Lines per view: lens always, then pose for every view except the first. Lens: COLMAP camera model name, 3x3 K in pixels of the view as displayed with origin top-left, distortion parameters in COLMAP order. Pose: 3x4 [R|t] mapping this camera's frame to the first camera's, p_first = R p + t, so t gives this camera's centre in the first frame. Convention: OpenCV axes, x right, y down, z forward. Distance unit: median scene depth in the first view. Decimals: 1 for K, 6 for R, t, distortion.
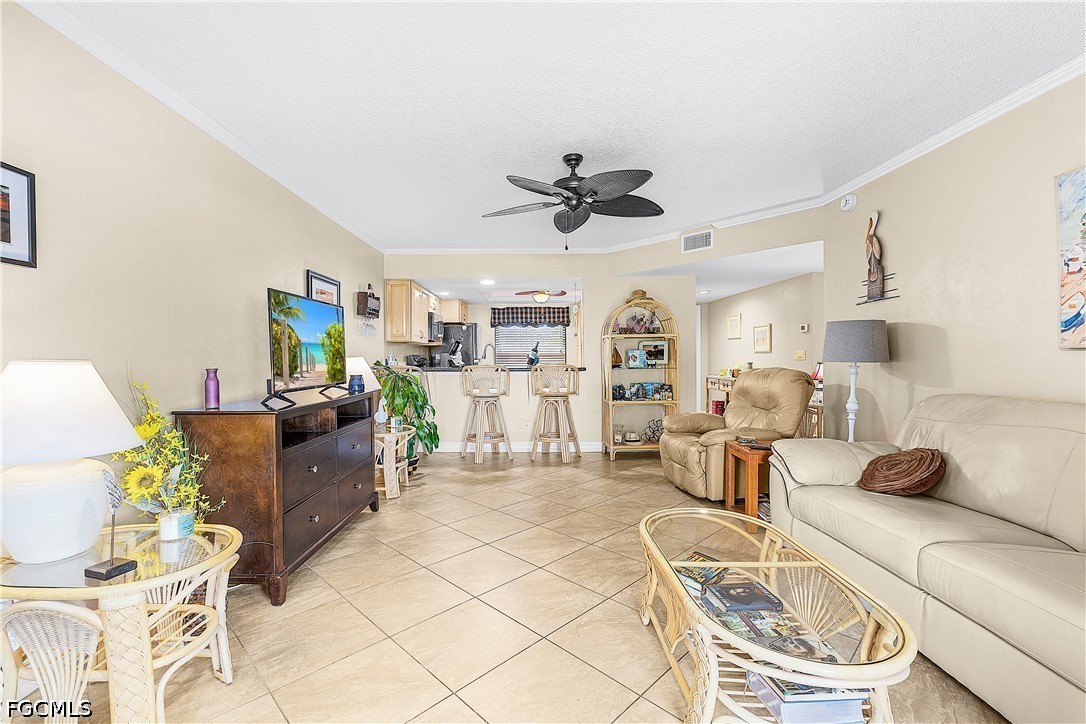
lens RADIAL K [[461.6, 0, 523.3], [0, 461.6, 355.7], [0, 0, 1]] dist [0.001631, 0.000498]
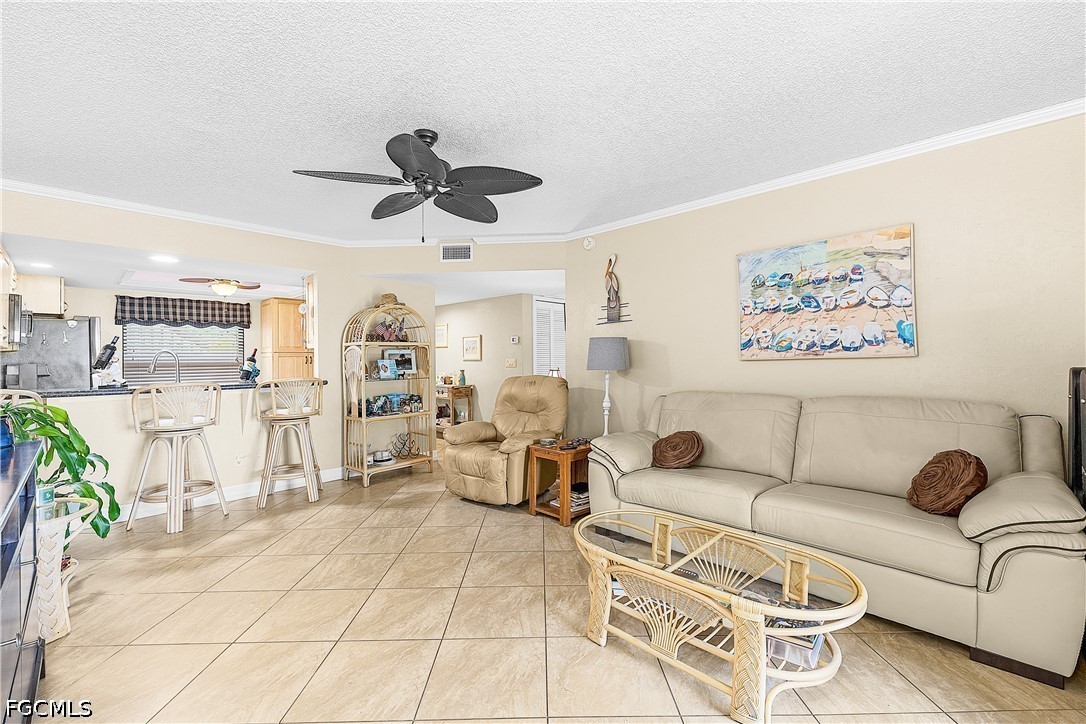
lens RADIAL K [[458.9, 0, 540.3], [0, 458.9, 353.1], [0, 0, 1]] dist [0.001279, 0.000364]
pose [[0.692986, 0.006686, 0.720920, -0.194120], [0.006974, 0.999848, -0.015977, -0.007711], [-0.720917, 0.016100, 0.692834, 0.152069]]
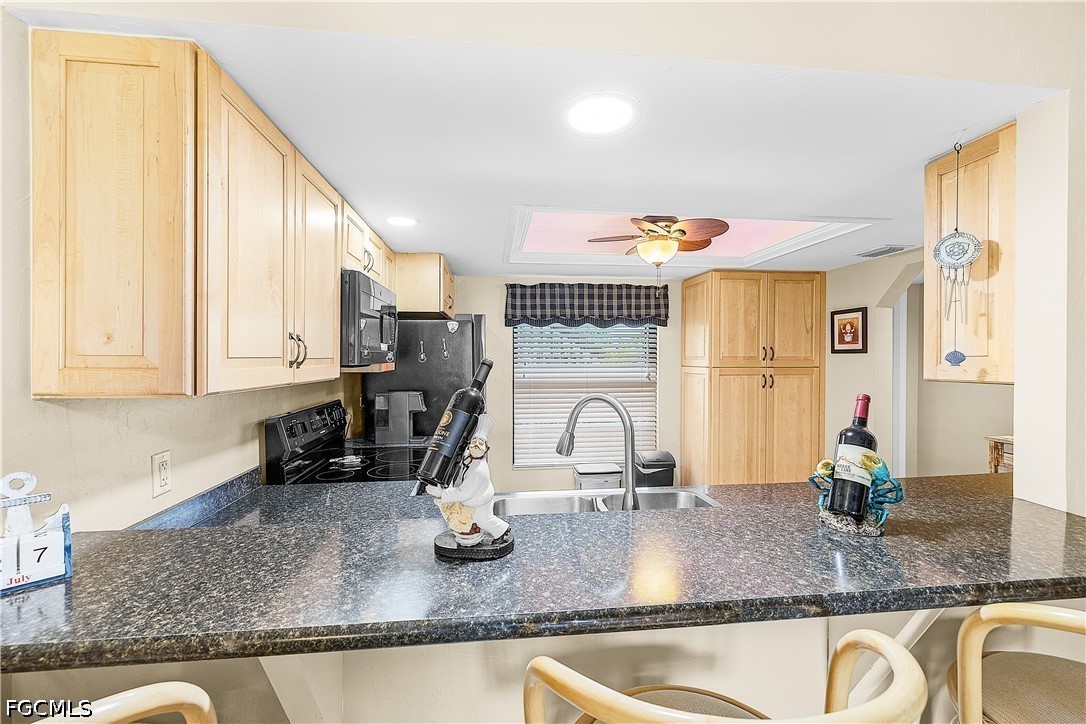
lens RADIAL K [[458.9, 0, 540.3], [0, 458.9, 353.1], [0, 0, 1]] dist [0.001279, 0.000364]
pose [[0.993278, 0.005276, 0.115633, -0.139516], [-0.004214, 0.999947, -0.009426, -0.047481], [-0.115677, 0.008876, 0.993247, 0.849939]]
